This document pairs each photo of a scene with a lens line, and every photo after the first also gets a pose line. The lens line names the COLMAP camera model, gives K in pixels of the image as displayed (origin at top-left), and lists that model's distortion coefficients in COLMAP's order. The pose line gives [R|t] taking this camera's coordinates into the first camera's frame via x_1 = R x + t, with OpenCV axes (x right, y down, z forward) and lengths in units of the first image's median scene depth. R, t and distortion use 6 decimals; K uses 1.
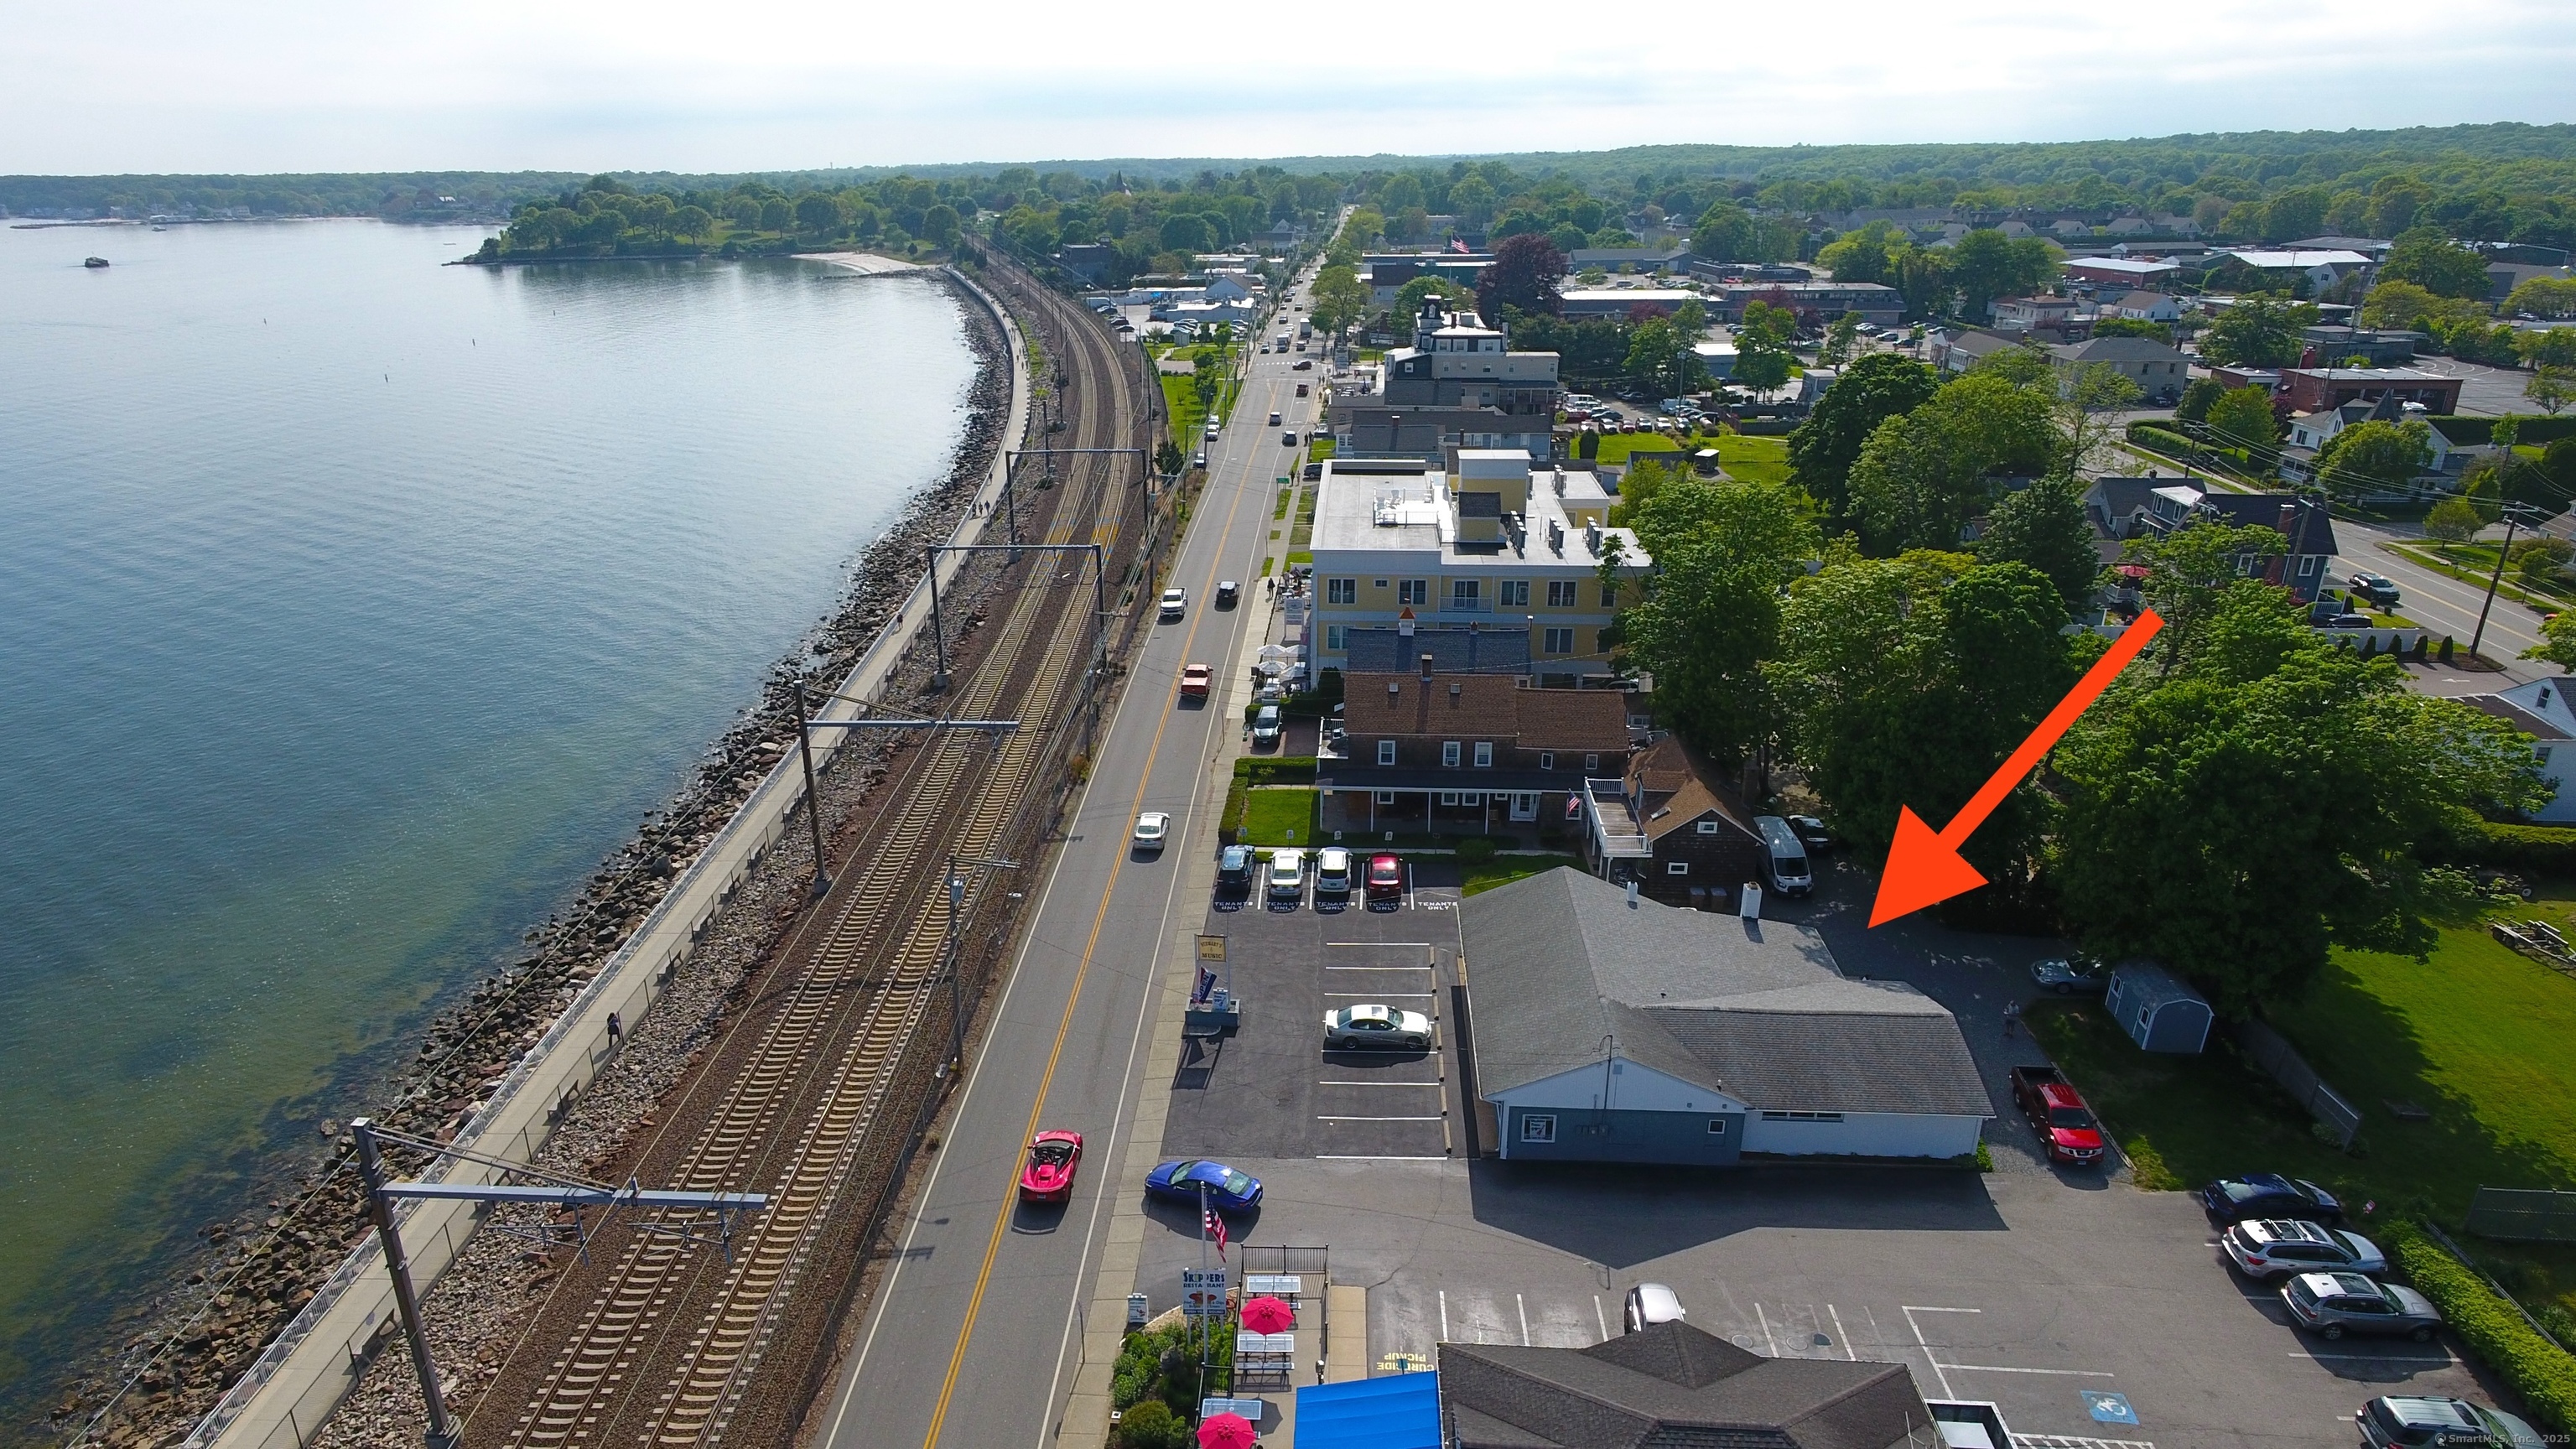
lens RADIAL K [[1546.4, 0, 1231.9], [0, 1546.4, 724.4], [0, 0, 1]] dist [-0.010086, -0.001981]
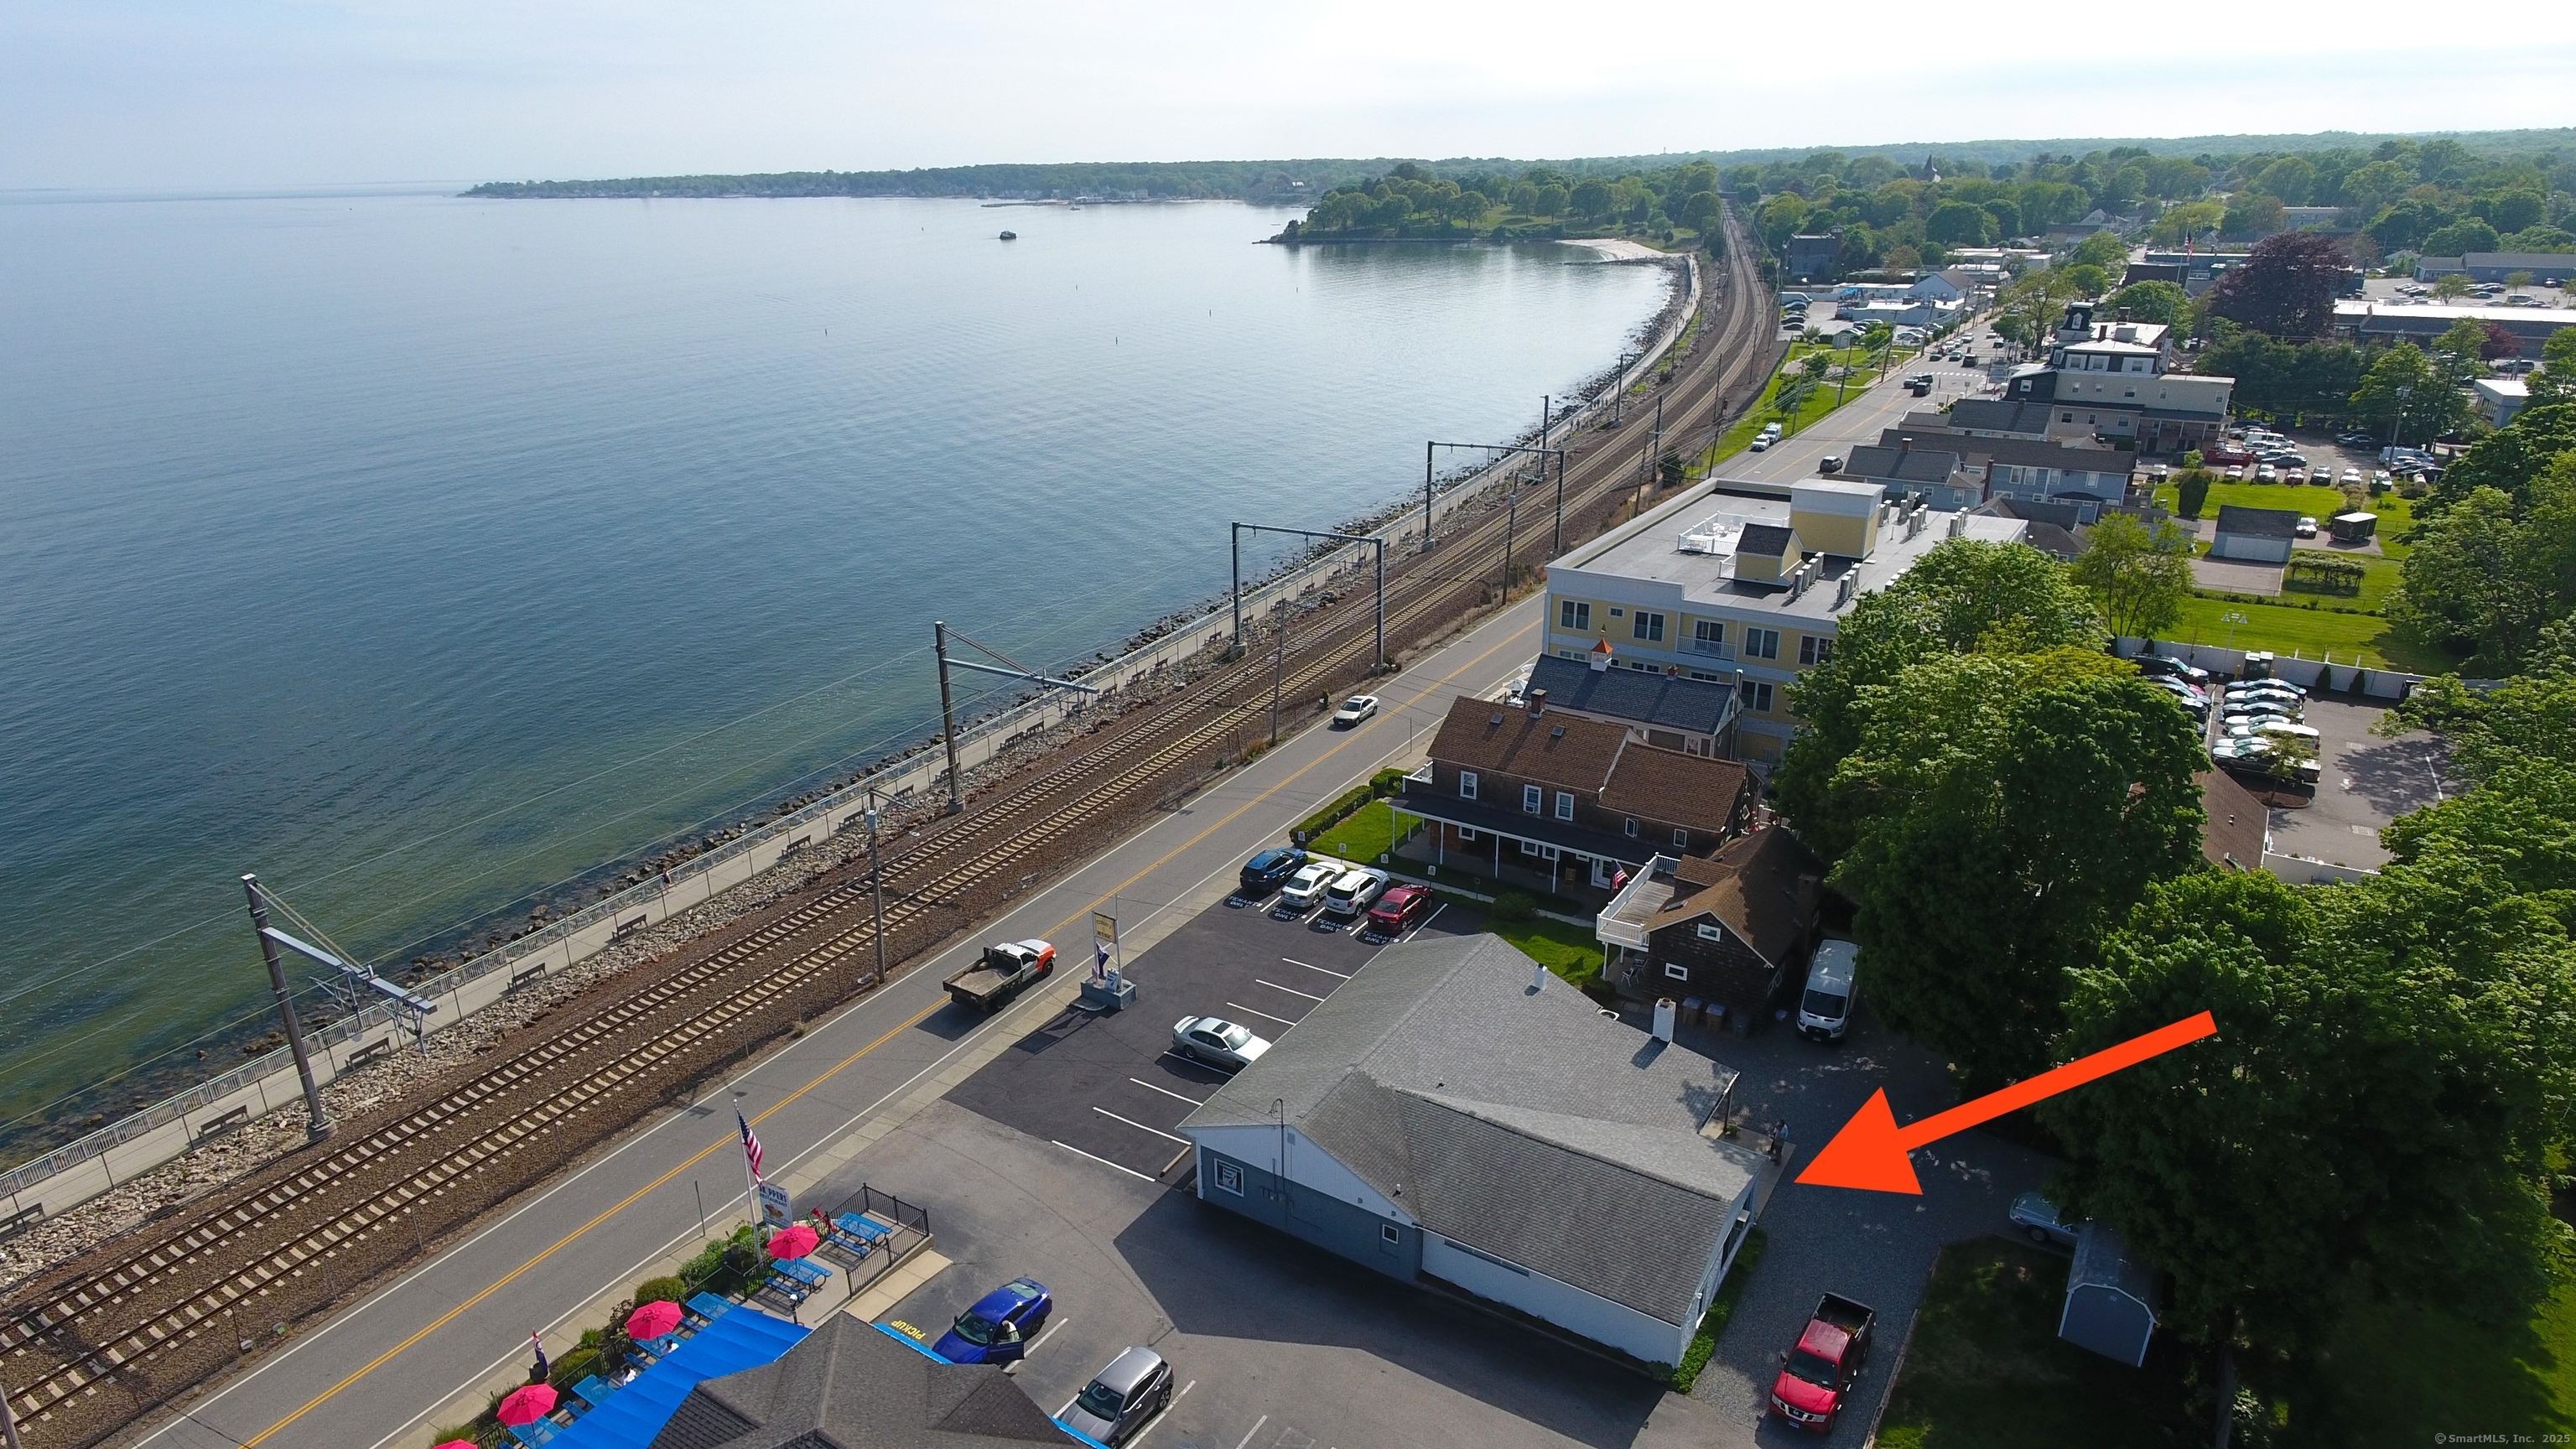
lens RADIAL K [[1546.4, 0, 1231.9], [0, 1546.4, 724.4], [0, 0, 1]] dist [-0.010086, -0.001981]
pose [[0.864595, 0.164381, -0.474821, 0.167193], [-0.160203, 0.985838, 0.049582, -0.016786], [0.476247, 0.033199, 0.878685, 0.043018]]
